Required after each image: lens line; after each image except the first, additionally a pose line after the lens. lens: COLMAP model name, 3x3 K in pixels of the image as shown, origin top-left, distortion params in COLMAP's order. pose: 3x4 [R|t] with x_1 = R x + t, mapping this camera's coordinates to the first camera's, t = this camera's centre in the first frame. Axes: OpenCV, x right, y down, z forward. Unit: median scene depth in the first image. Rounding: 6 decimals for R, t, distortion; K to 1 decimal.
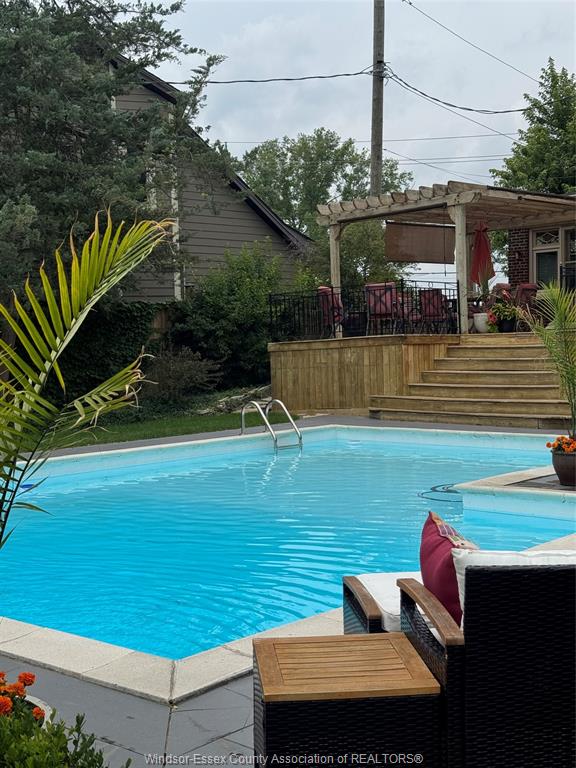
lens RADIAL K [[1100.4, 0, 284.2], [0, 1100.4, 379.1], [0, 0, 1]] dist [0.168095, 0.000000]
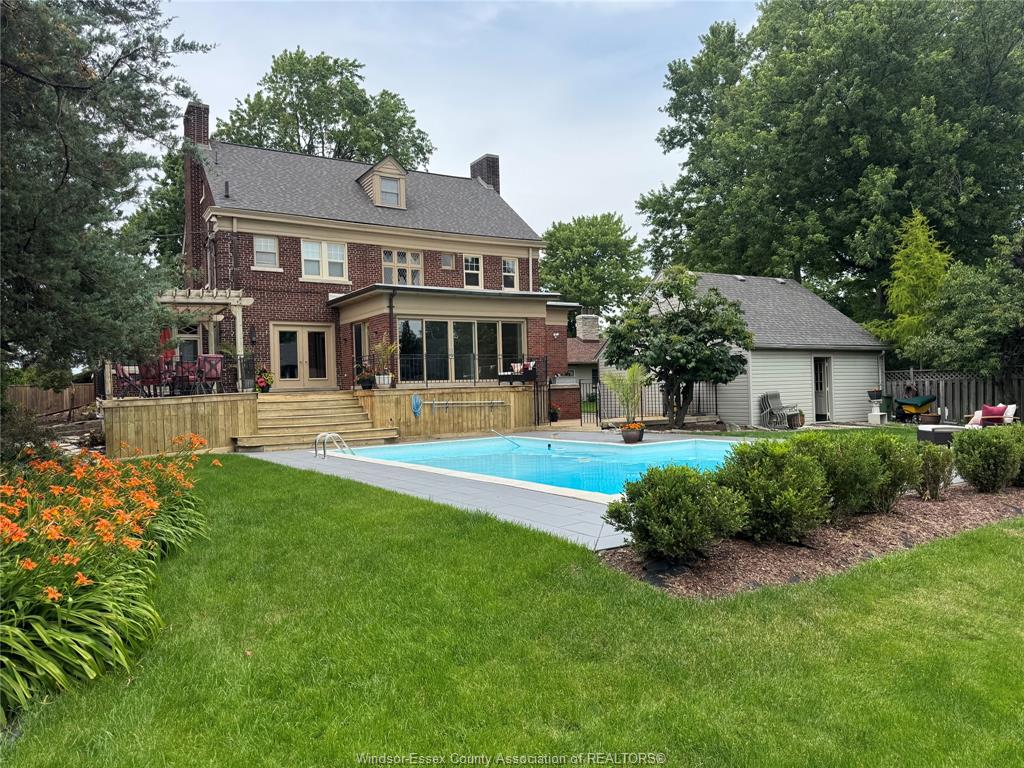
lens RADIAL K [[743.0, 0, 536.3], [0, 743.0, 399.2], [0, 0, 1]] dist [0.035704, -0.012750]
pose [[0.218749, 0.006531, 0.975759, -0.690121], [0.057546, 0.998151, -0.019582, 0.007564], [-0.974083, 0.060435, 0.217969, 0.397158]]
